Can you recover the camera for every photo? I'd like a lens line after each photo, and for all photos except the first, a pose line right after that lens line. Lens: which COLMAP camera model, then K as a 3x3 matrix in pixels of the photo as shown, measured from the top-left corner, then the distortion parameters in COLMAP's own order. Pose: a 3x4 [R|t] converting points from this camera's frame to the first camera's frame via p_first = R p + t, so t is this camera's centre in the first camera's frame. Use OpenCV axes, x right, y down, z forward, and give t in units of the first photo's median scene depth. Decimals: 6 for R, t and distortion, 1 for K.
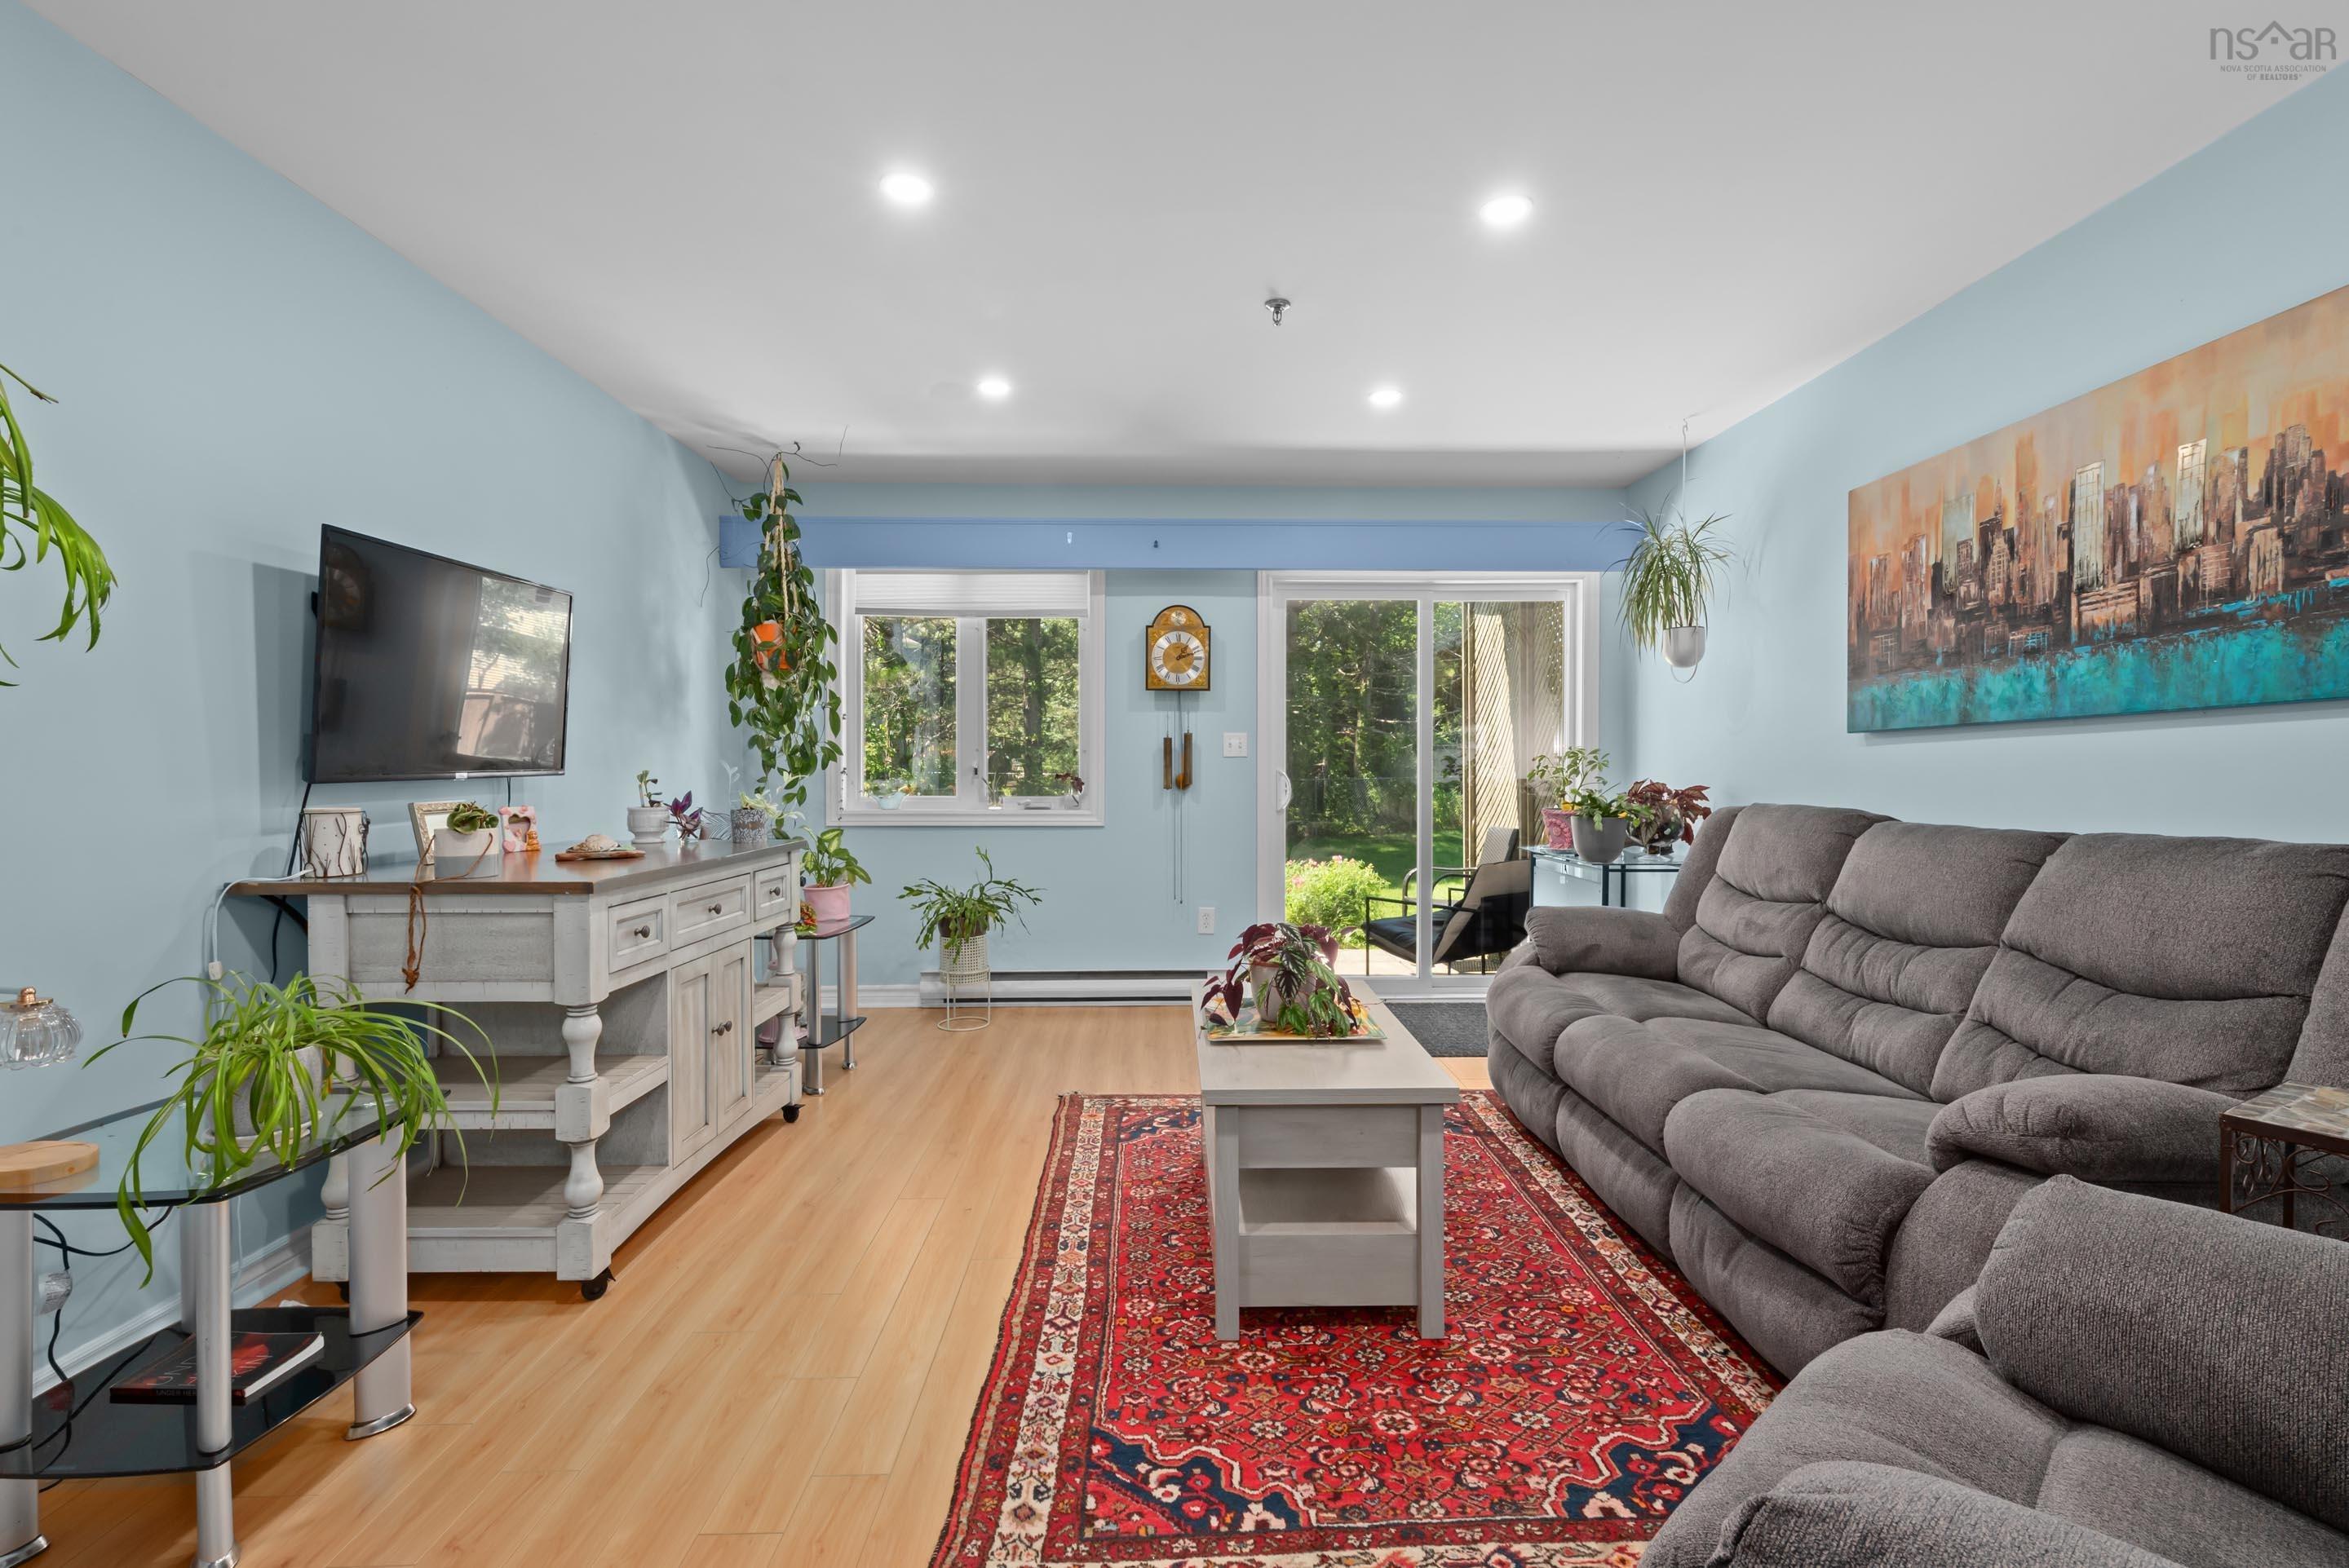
lens RADIAL K [[1055.2, 0, 1174.5], [0, 1055.2, 784.0], [0, 0, 1]] dist [0.019916, -0.007754]
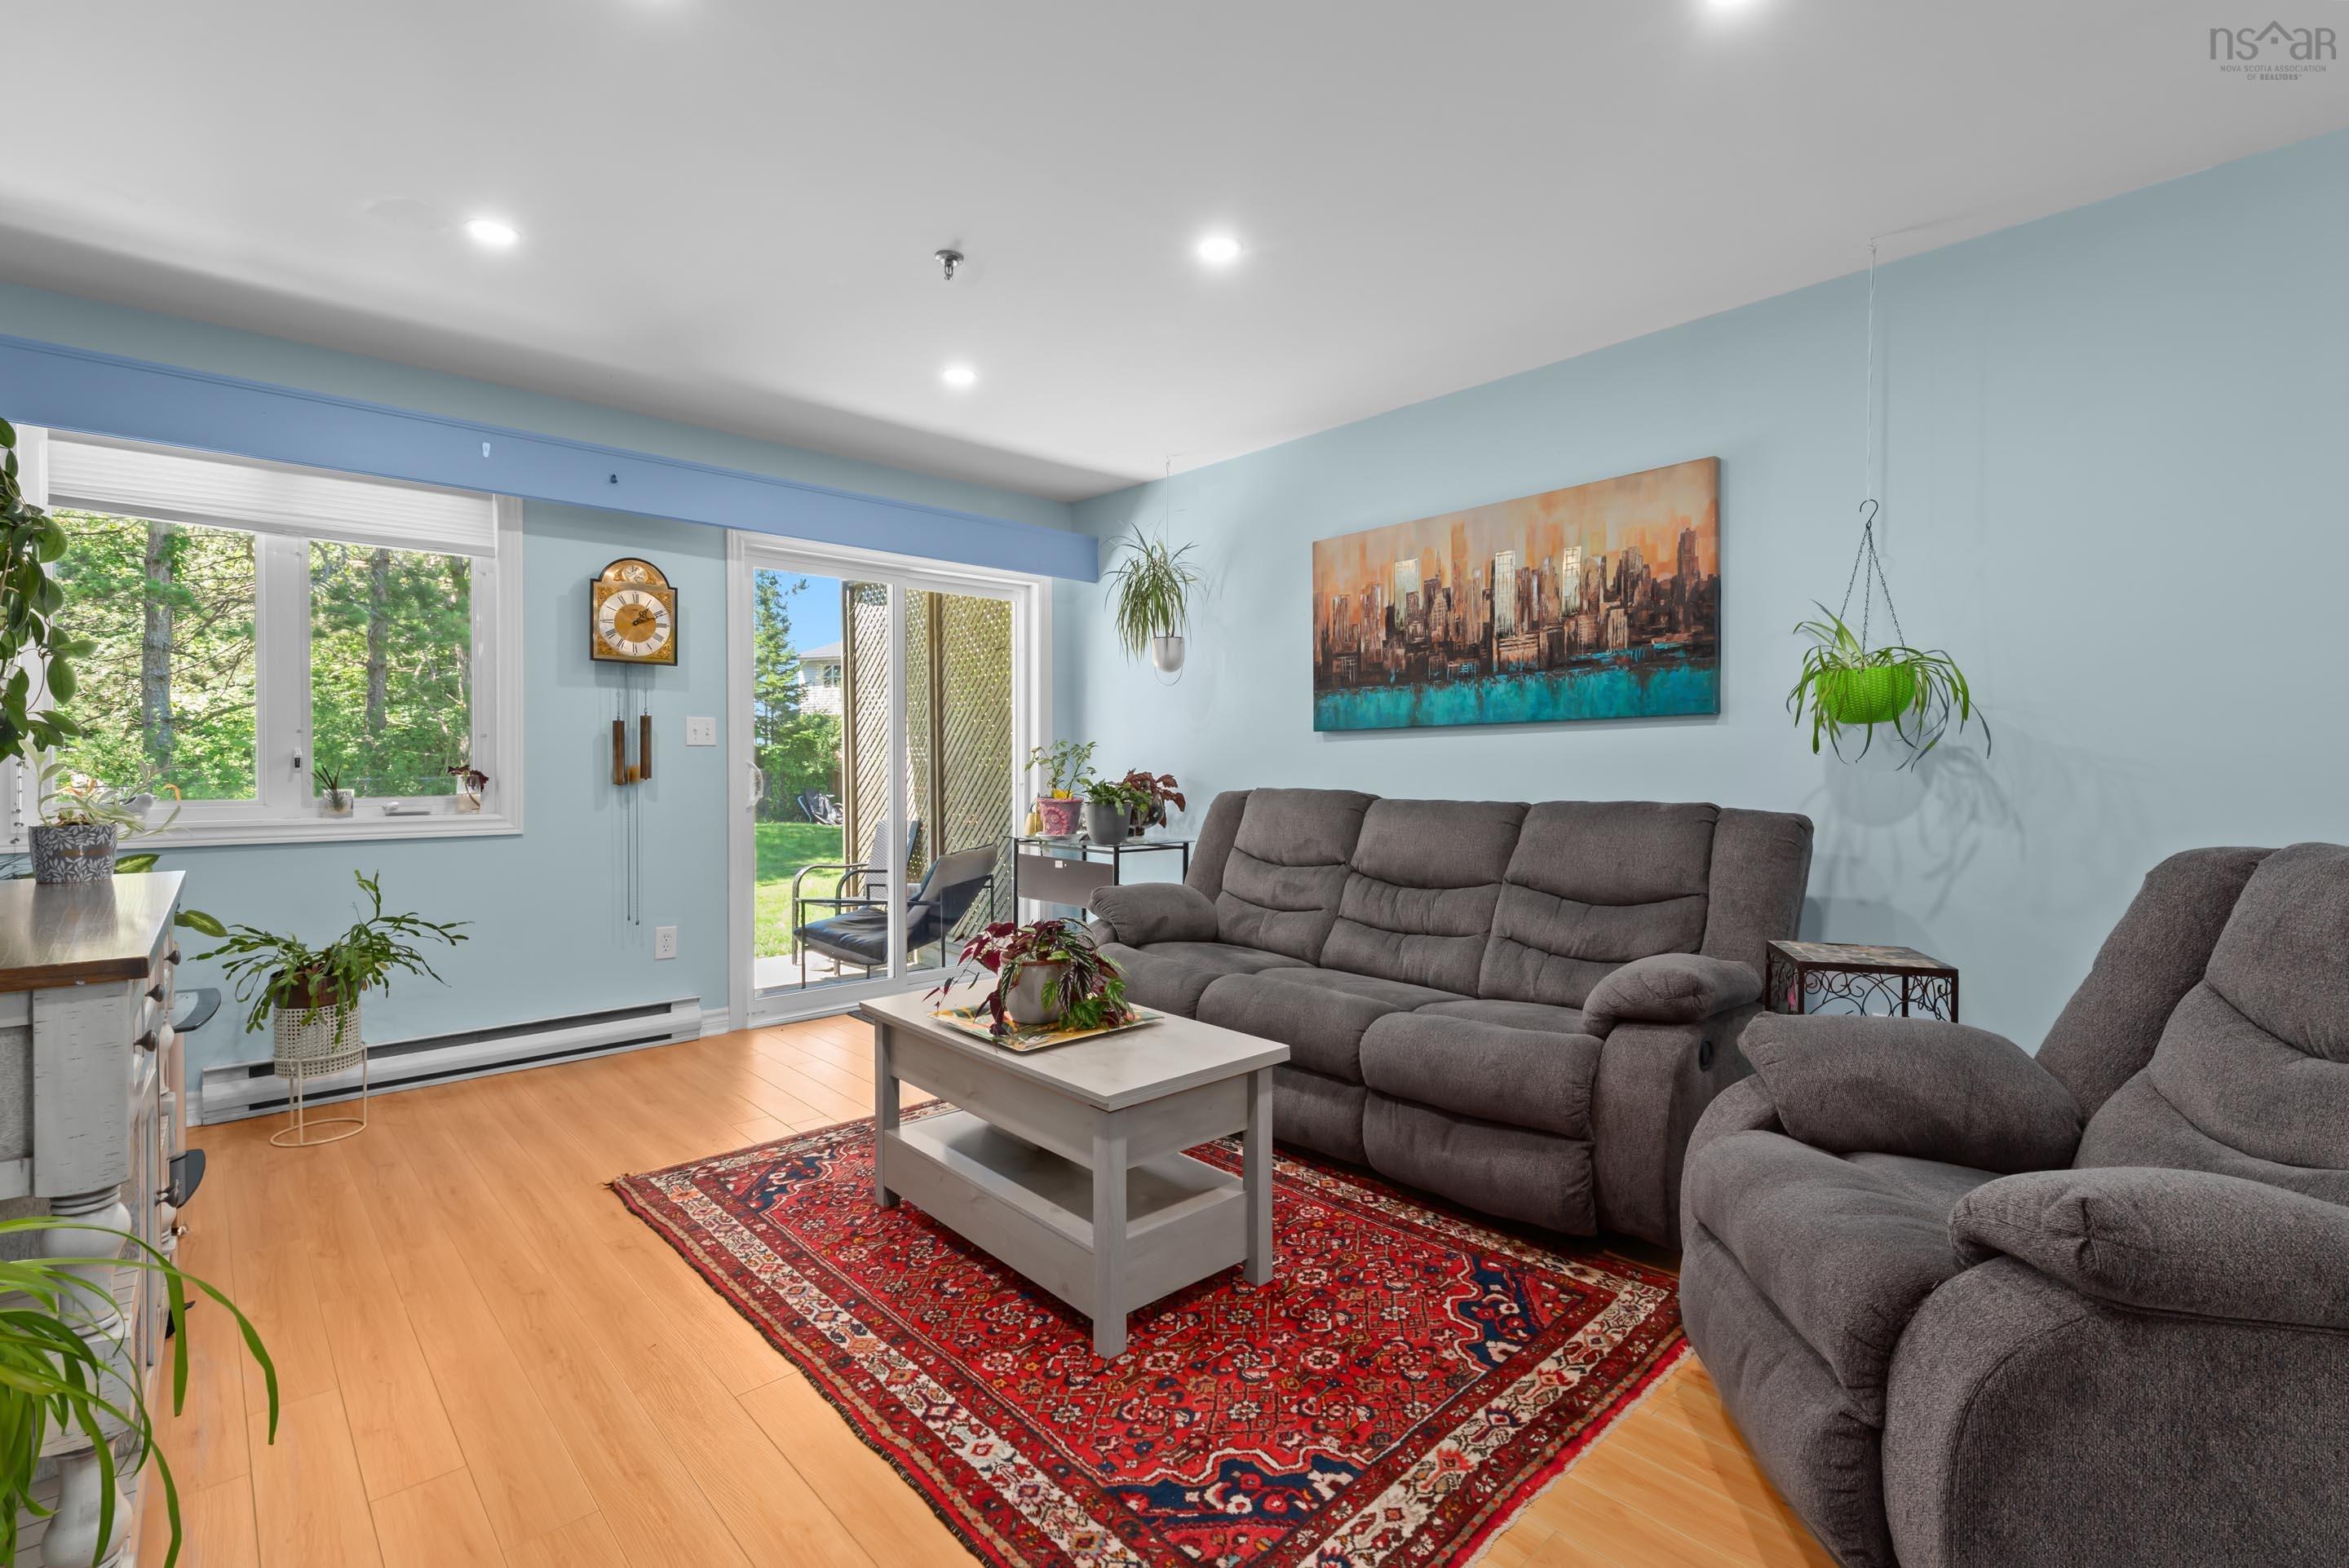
lens RADIAL K [[1071.7, 0, 1181.9], [0, 1071.7, 771.2], [0, 0, 1]] dist [0.020570, -0.000465]
pose [[0.747217, -0.004854, 0.664563, -0.460184], [0.009727, 0.999946, -0.003633, 0.003814], [-0.664509, 0.009179, 0.747223, 0.196733]]
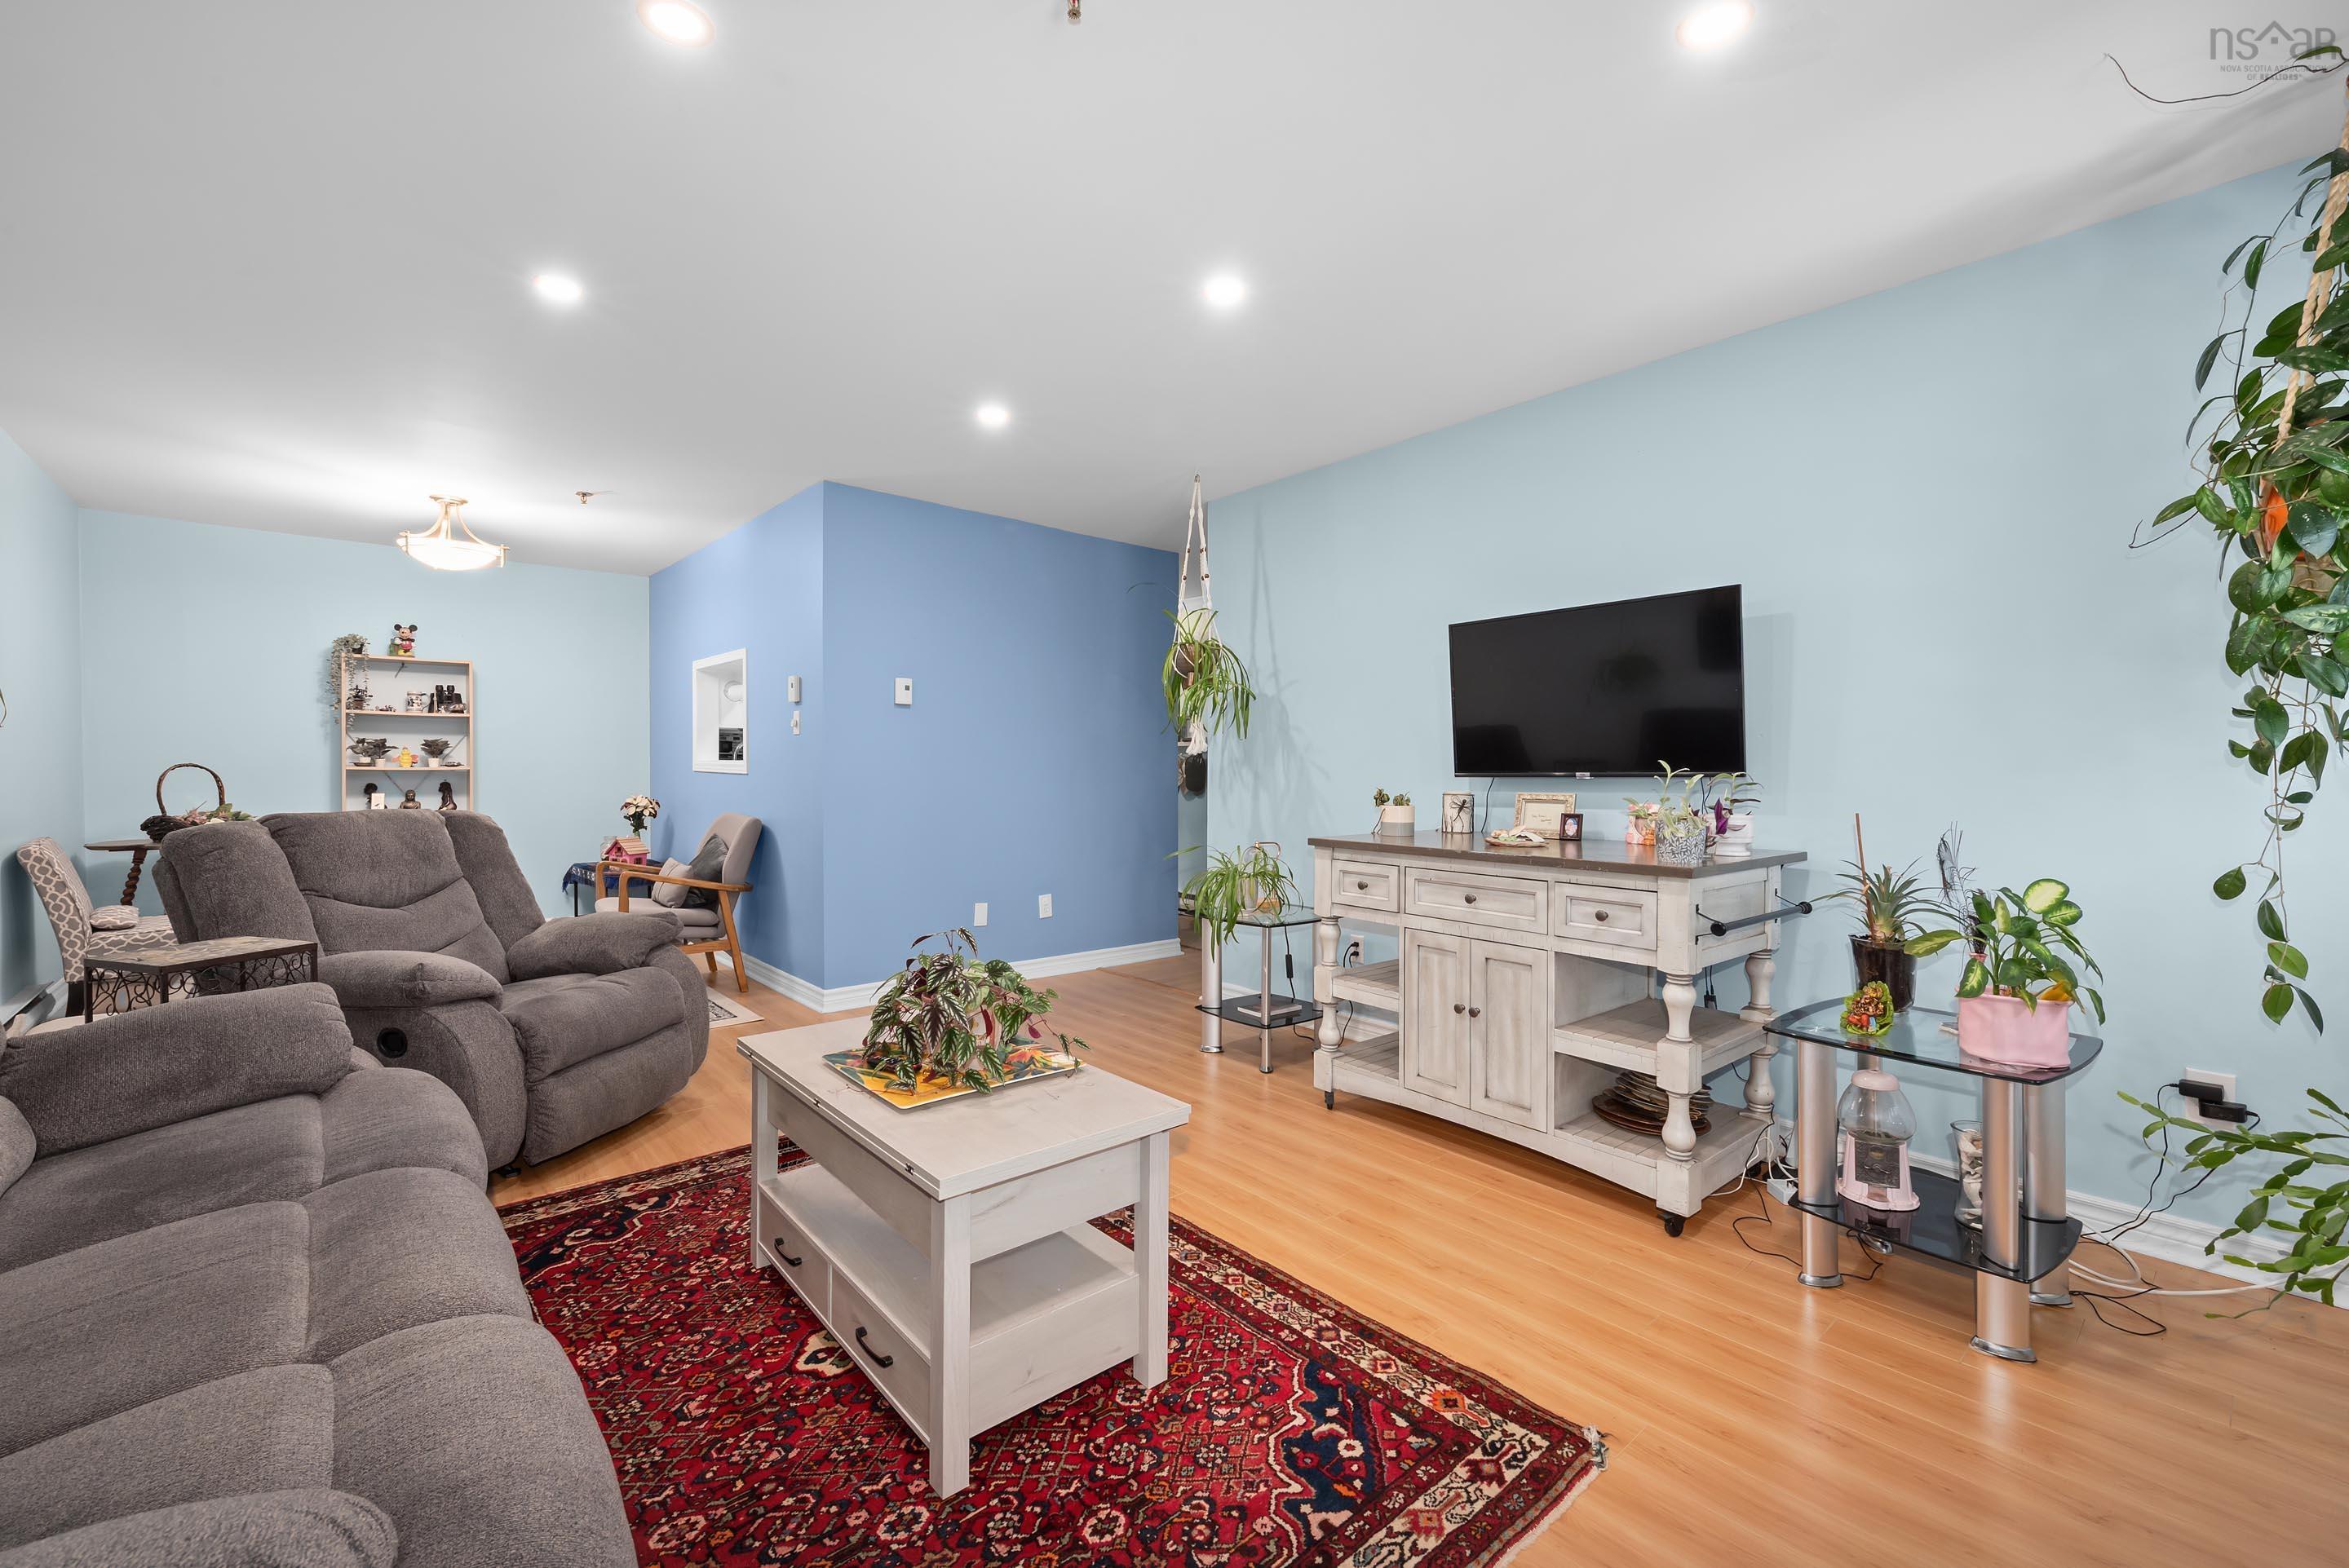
lens RADIAL K [[963.4, 0, 1182.3], [0, 963.4, 777.3], [0, 0, 1]] dist [0.015131, -0.000286]
pose [[-0.764786, 0.004347, -0.644270, 0.482555], [-0.014642, 0.999602, 0.024125, -0.029208], [0.644118, 0.027883, -0.764418, 1.764582]]
